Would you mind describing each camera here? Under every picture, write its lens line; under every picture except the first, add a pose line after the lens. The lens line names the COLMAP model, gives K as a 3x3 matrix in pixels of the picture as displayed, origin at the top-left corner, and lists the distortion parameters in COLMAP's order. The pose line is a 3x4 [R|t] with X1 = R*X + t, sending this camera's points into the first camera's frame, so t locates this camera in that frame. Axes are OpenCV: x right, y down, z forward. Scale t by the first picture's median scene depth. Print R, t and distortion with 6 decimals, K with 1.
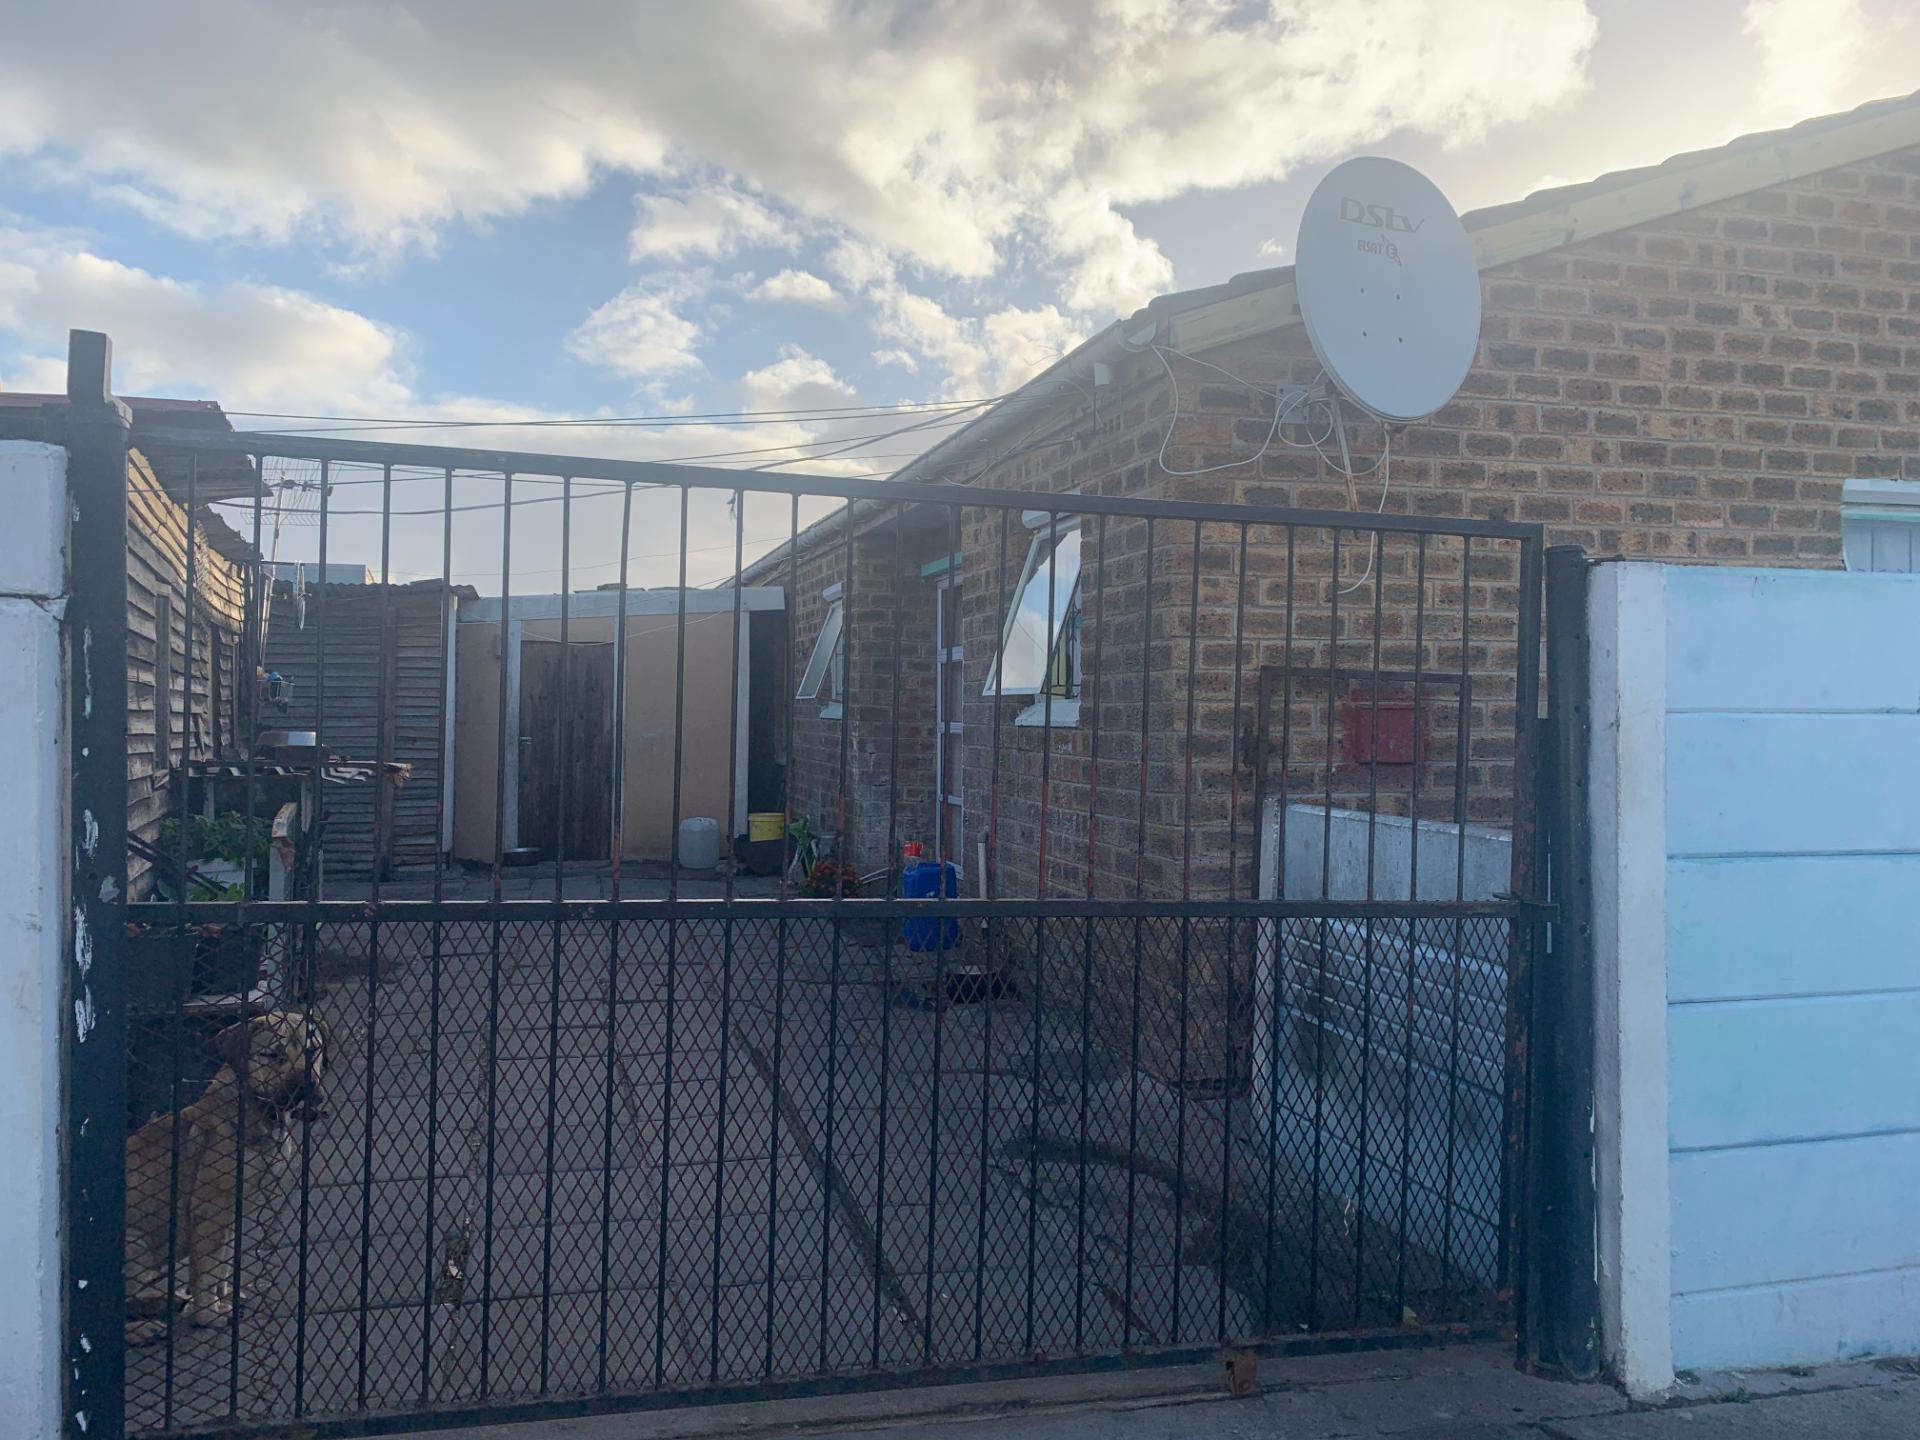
lens RADIAL K [[1472.0, 0, 952.5], [0, 1472.0, 708.9], [0, 0, 1]] dist [0.036526, -0.042281]
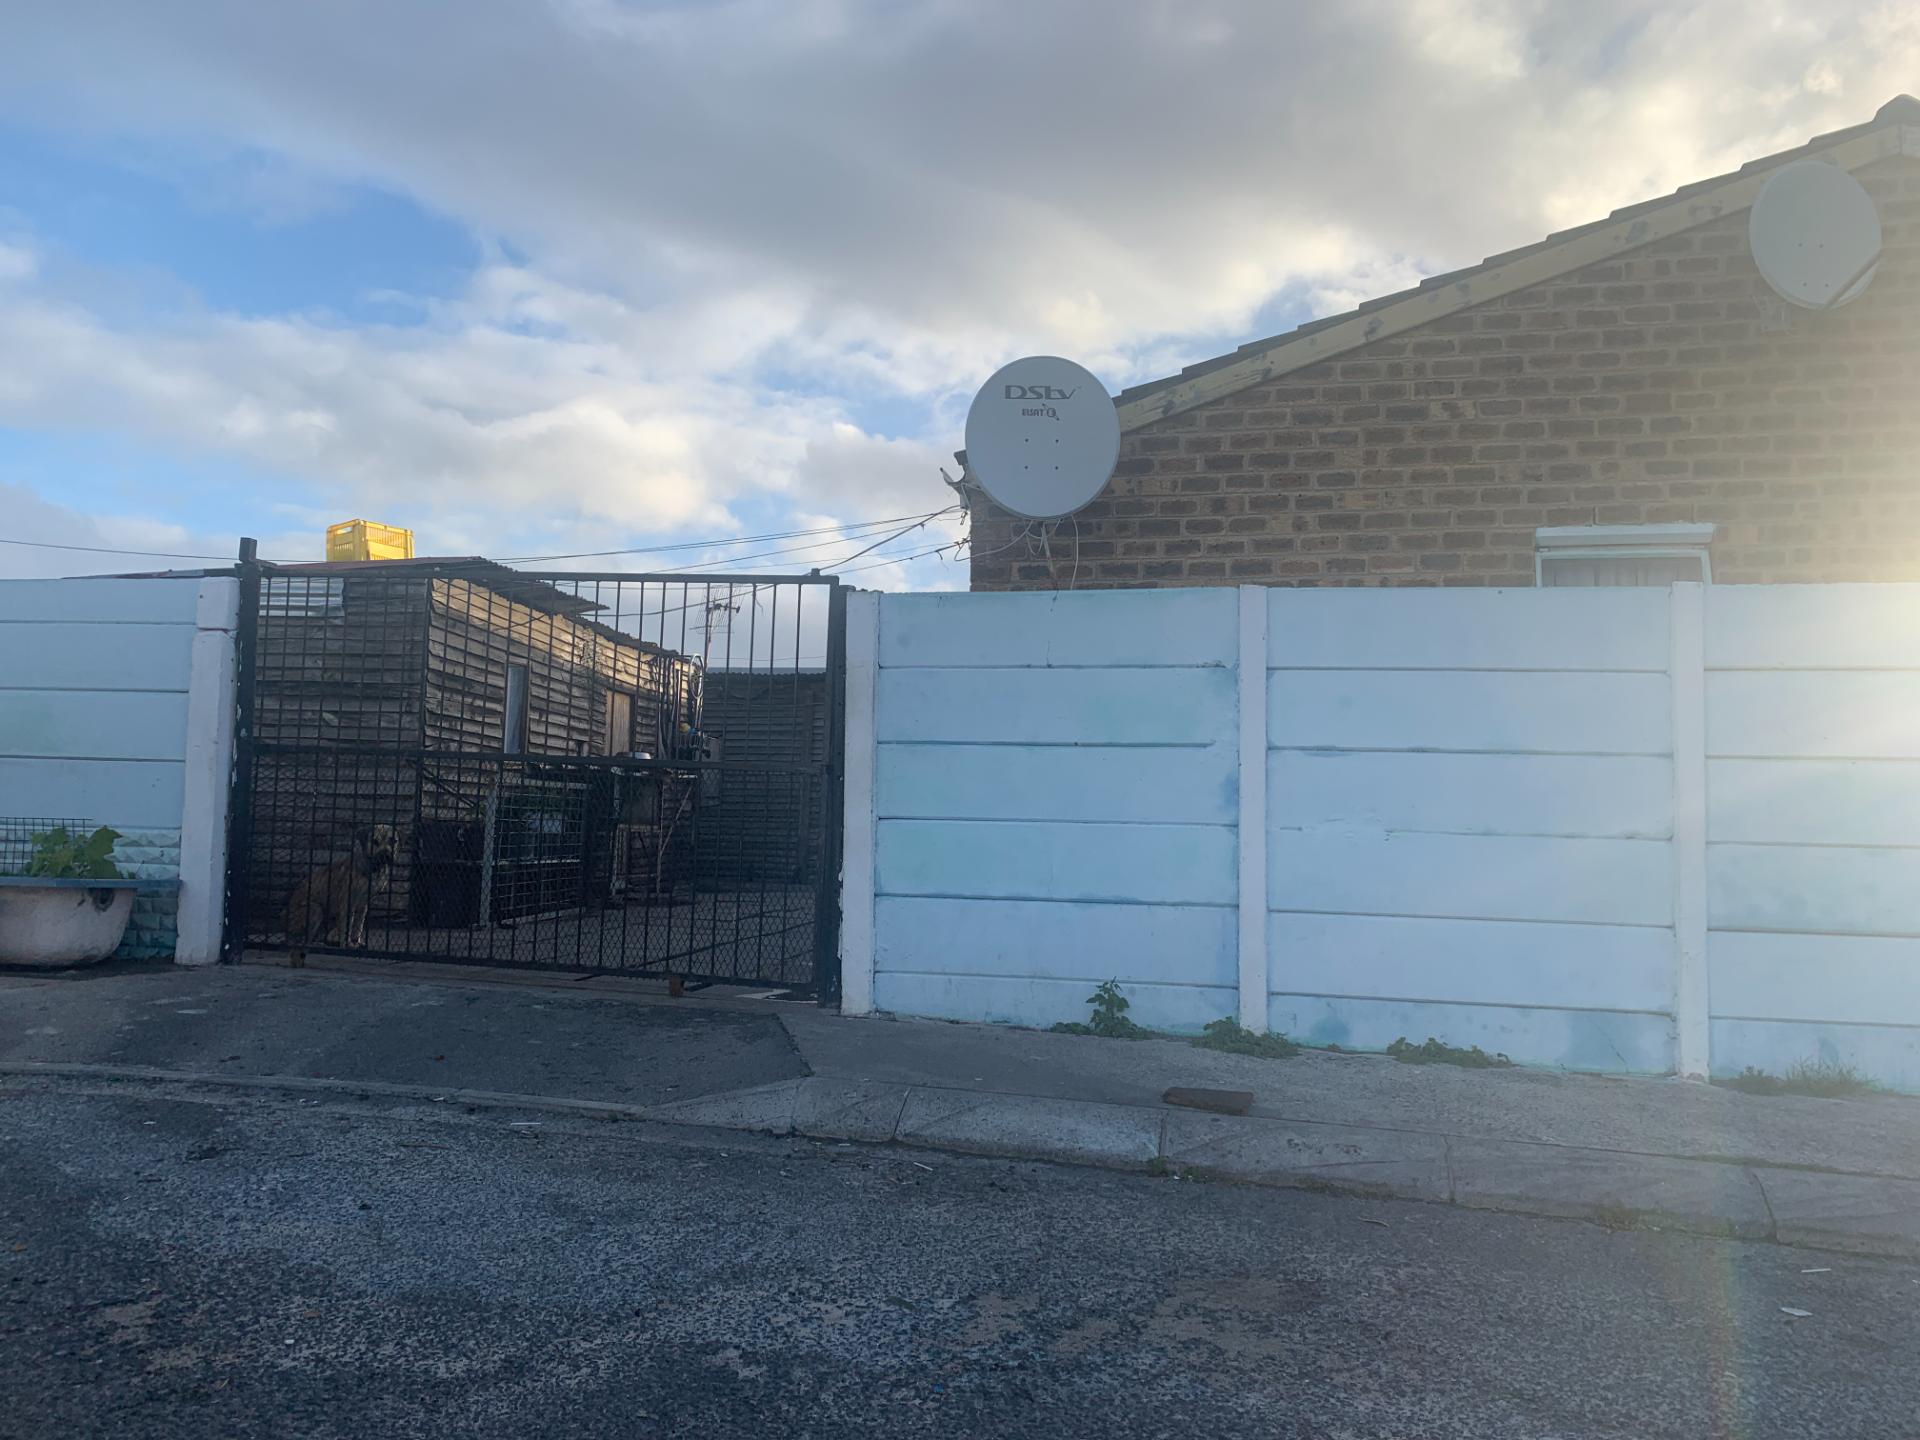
lens RADIAL K [[1472.0, 0, 943.0], [0, 1472.0, 718.1], [0, 0, 1]] dist [0.036526, -0.042281]
pose [[0.885497, -0.018315, -0.464283, 0.793693], [-0.016401, 0.997368, -0.070625, 0.111848], [0.464355, 0.070153, 0.882866, -0.361719]]
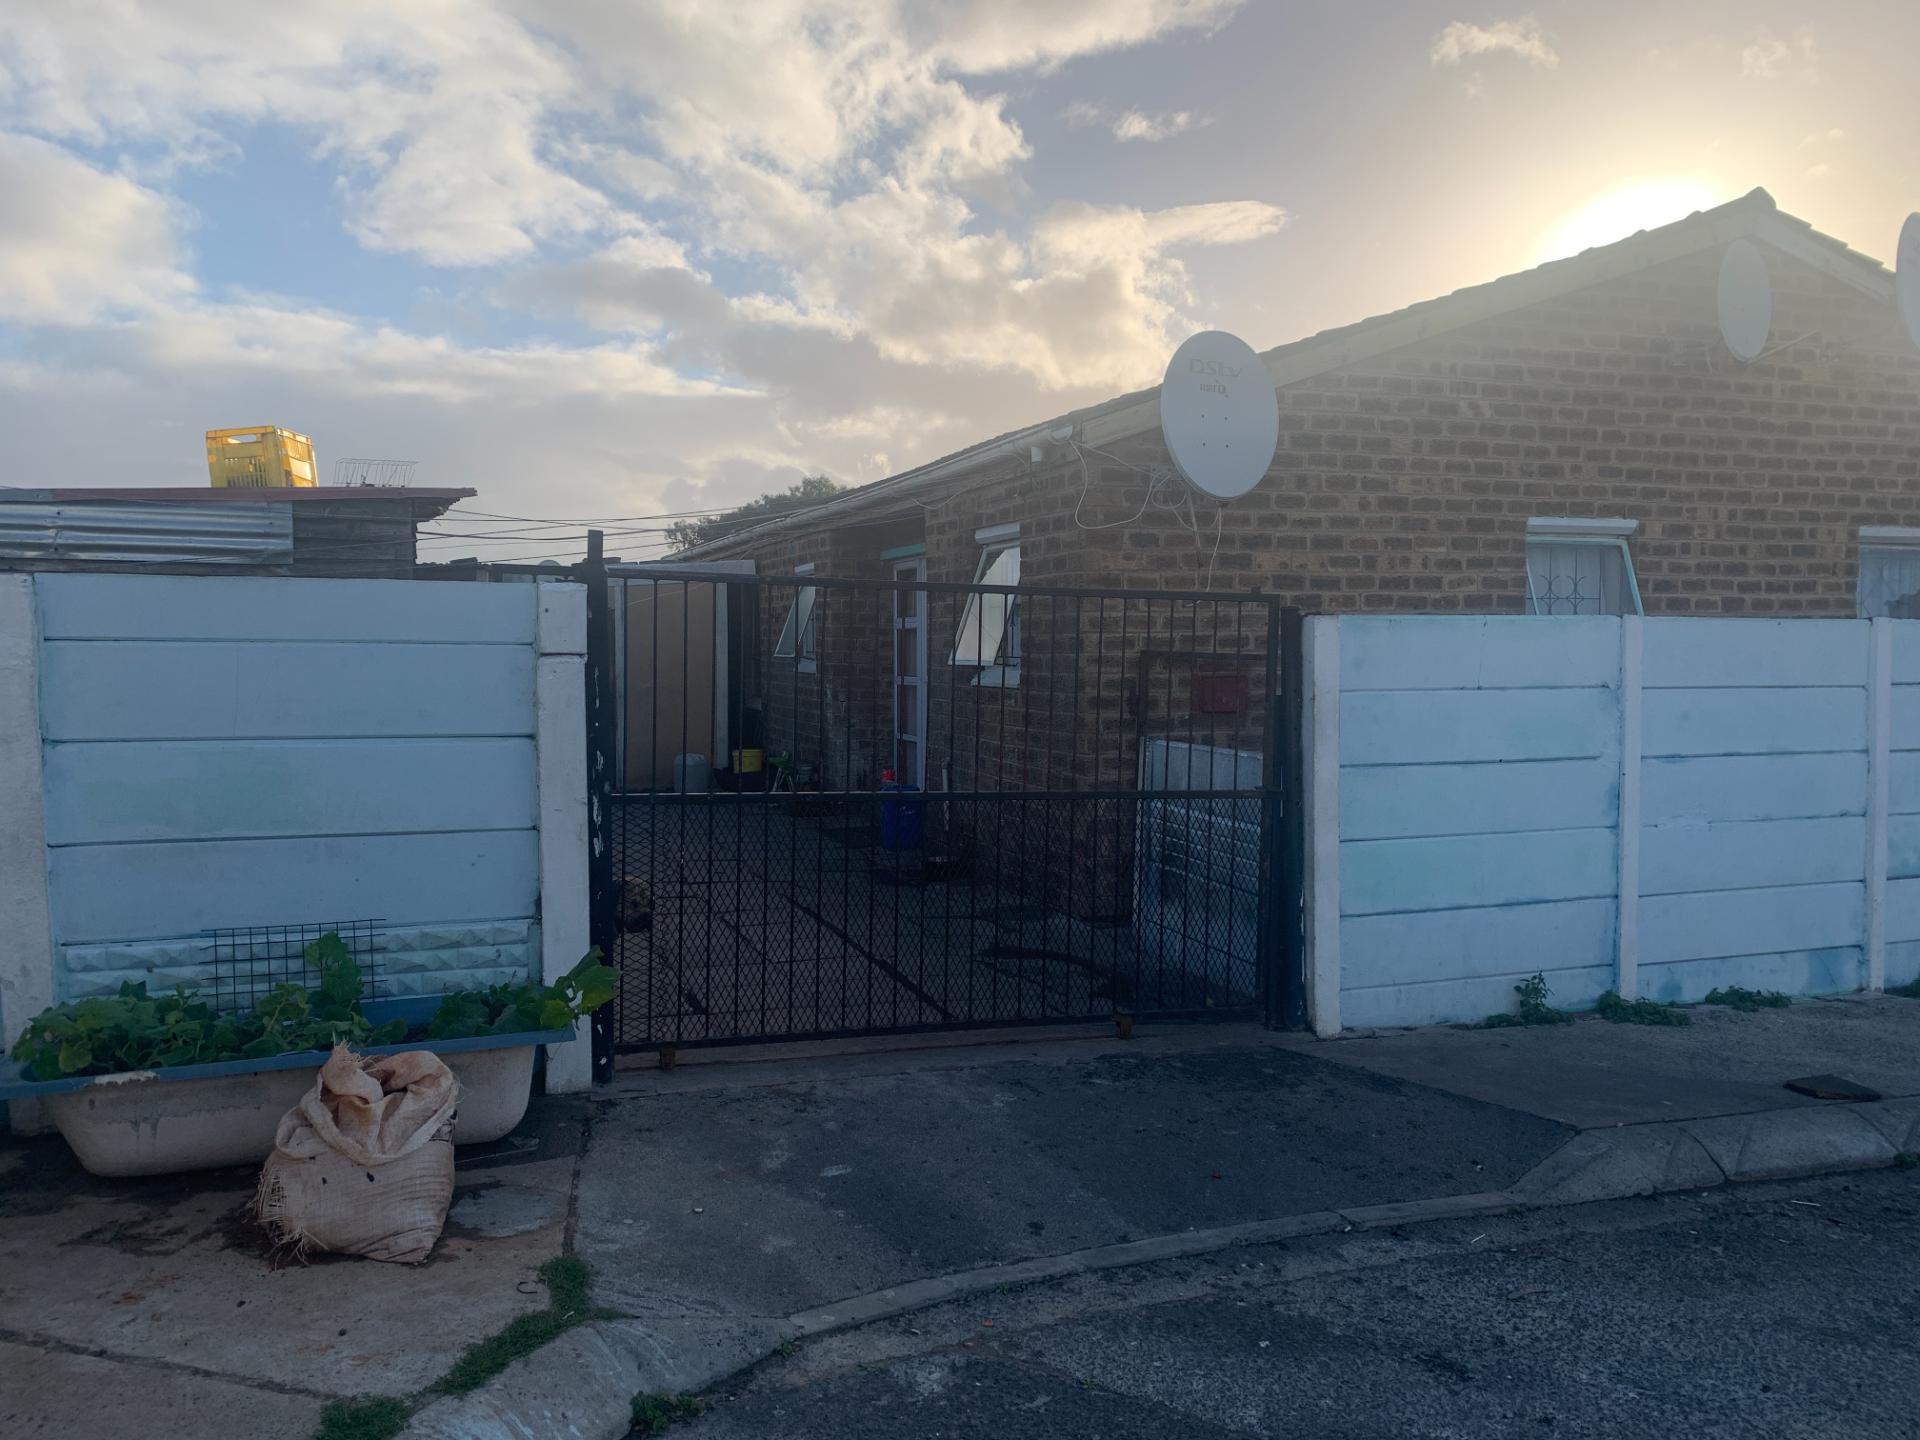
lens RADIAL K [[1472.0, 0, 952.4], [0, 1472.0, 721.6], [0, 0, 1]] dist [0.036526, -0.042281]
pose [[0.997658, -0.010460, 0.067591, -0.086085], [0.006850, 0.998549, 0.053420, -0.035904], [-0.068051, -0.052832, 0.996282, -0.490050]]
